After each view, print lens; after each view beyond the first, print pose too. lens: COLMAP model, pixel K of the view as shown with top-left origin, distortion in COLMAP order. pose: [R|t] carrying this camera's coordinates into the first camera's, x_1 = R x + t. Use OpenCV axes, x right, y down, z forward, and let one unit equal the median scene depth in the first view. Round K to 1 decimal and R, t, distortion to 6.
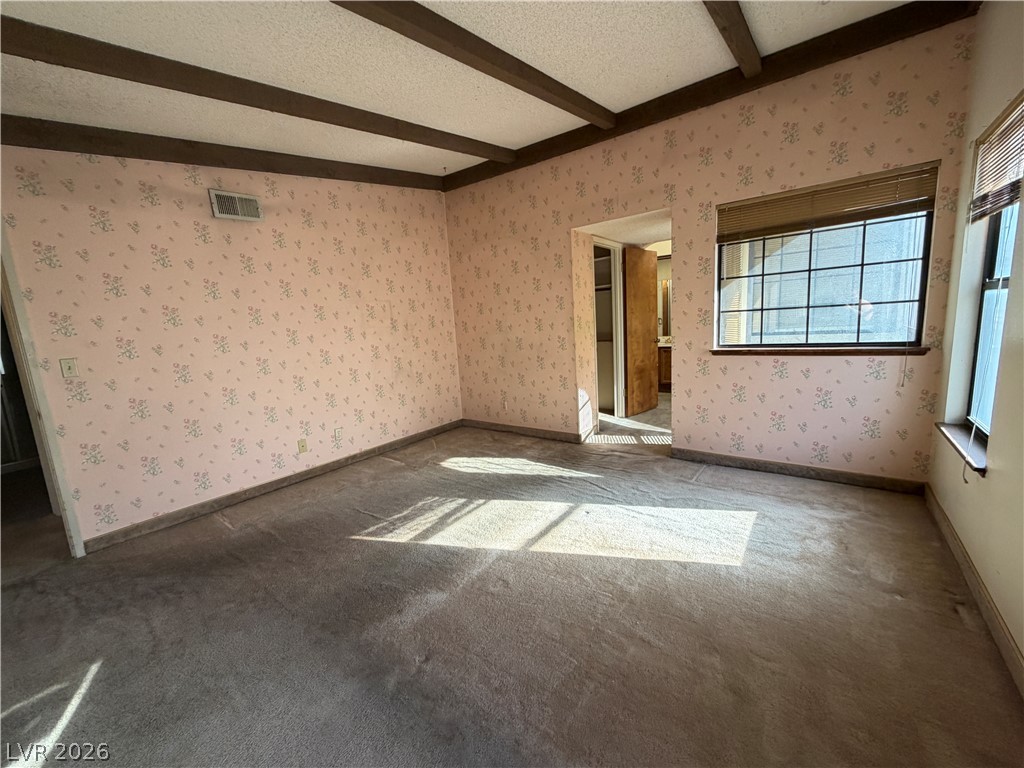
lens RADIAL K [[408.3, 0, 508.1], [0, 408.3, 387.0], [0, 0, 1]] dist [-0.000936, 0.000380]
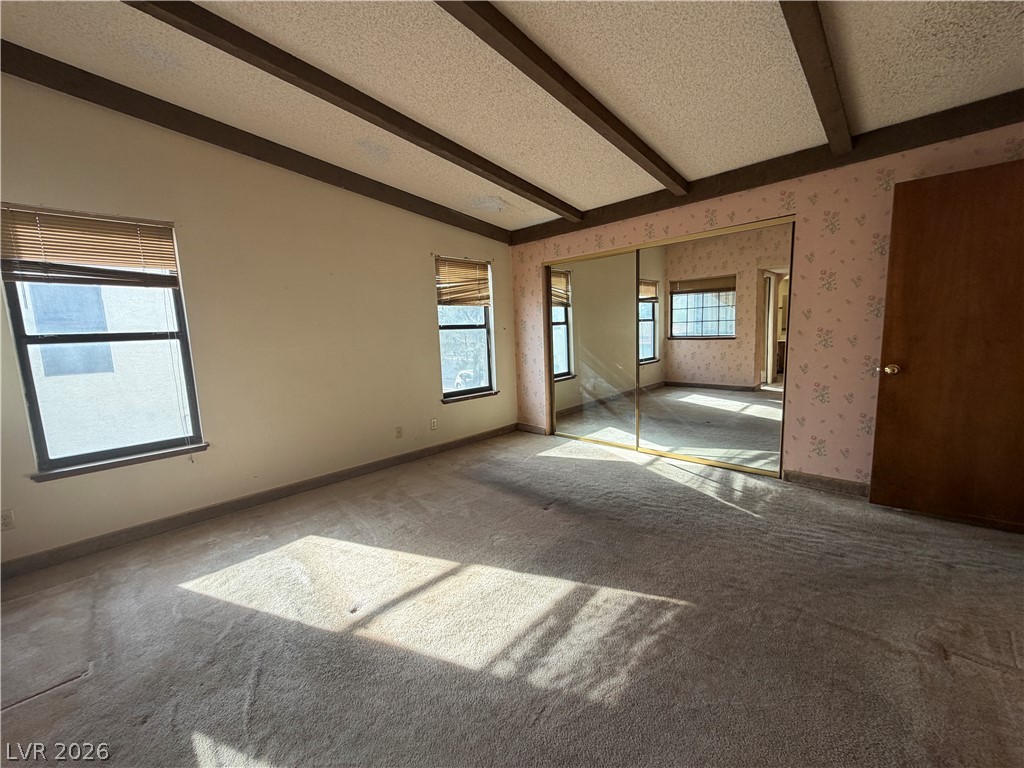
lens RADIAL K [[408.3, 0, 506.4], [0, 408.3, 386.1], [0, 0, 1]] dist [-0.000936, 0.000380]
pose [[-0.987233, 0.084808, 0.134825, -0.168195], [0.120280, 0.951847, 0.281995, -0.197195], [-0.104417, 0.294611, -0.949895, 1.339451]]
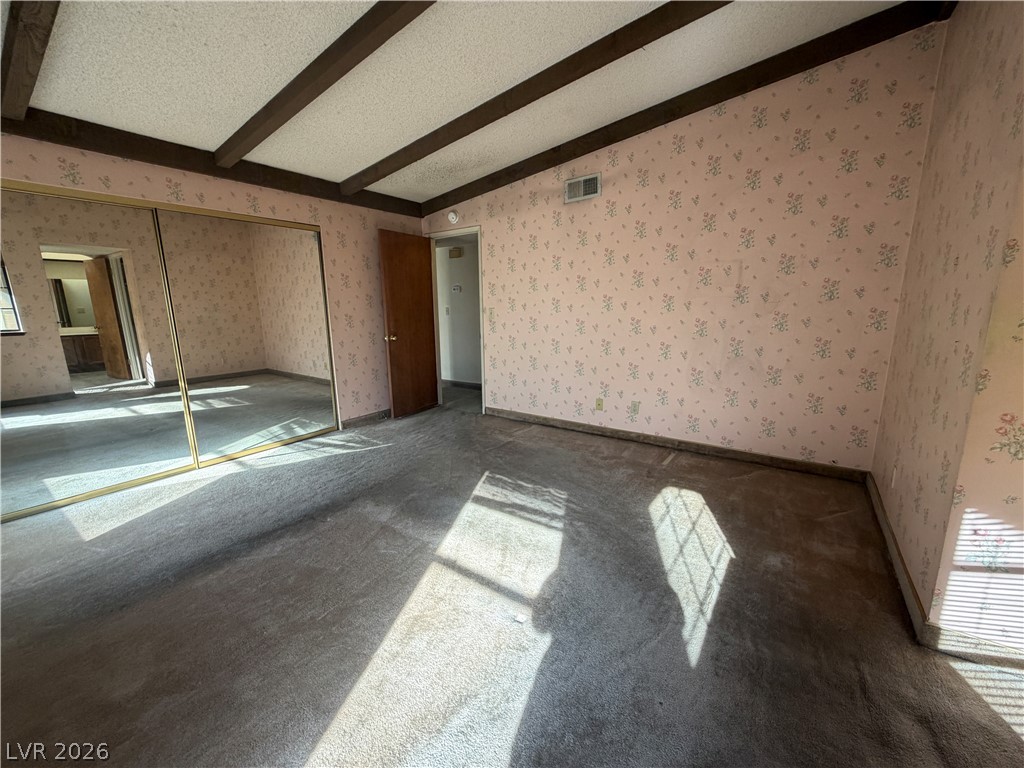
lens RADIAL K [[408.3, 0, 509.5], [0, 408.3, 385.6], [0, 0, 1]] dist [-0.000936, 0.000380]
pose [[0.039467, 0.257012, -0.965602, 0.611965], [-0.149521, 0.956994, 0.248609, -0.160623], [0.987971, 0.134566, 0.076198, 0.782238]]
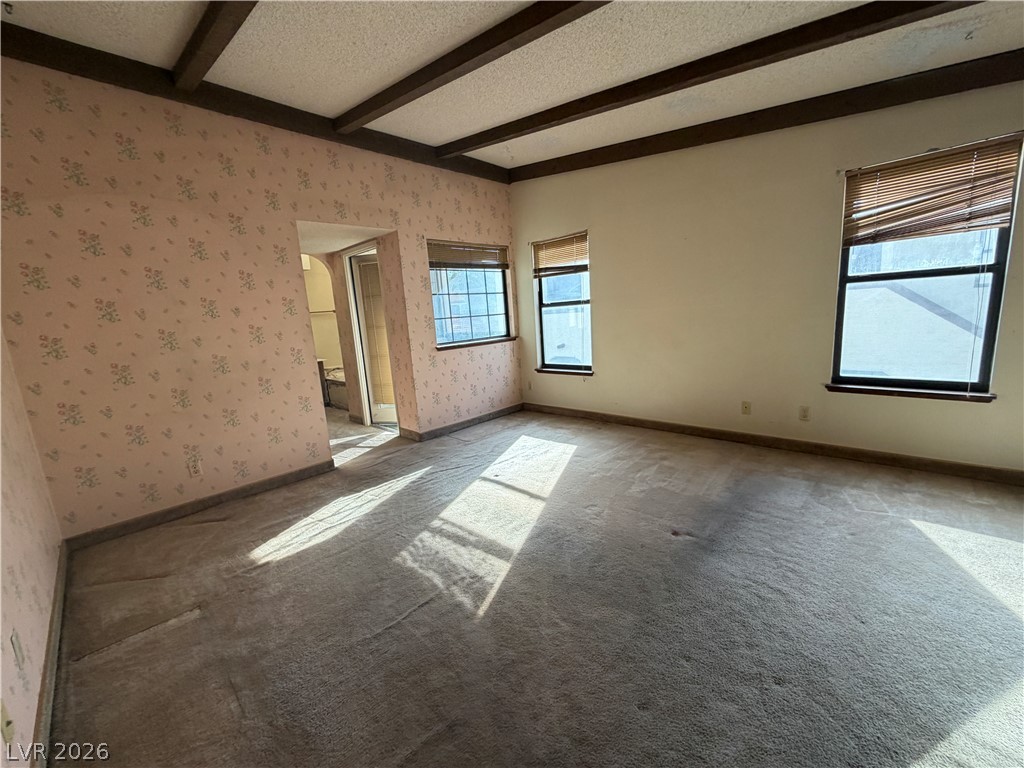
lens RADIAL K [[408.3, 0, 510.5], [0, 408.3, 385.5], [0, 0, 1]] dist [-0.000936, 0.000380]
pose [[0.117575, -0.120030, 0.985783, -0.832550], [0.220959, 0.970947, 0.091870, -0.042513], [-0.968170, 0.207016, 0.140681, 0.648972]]
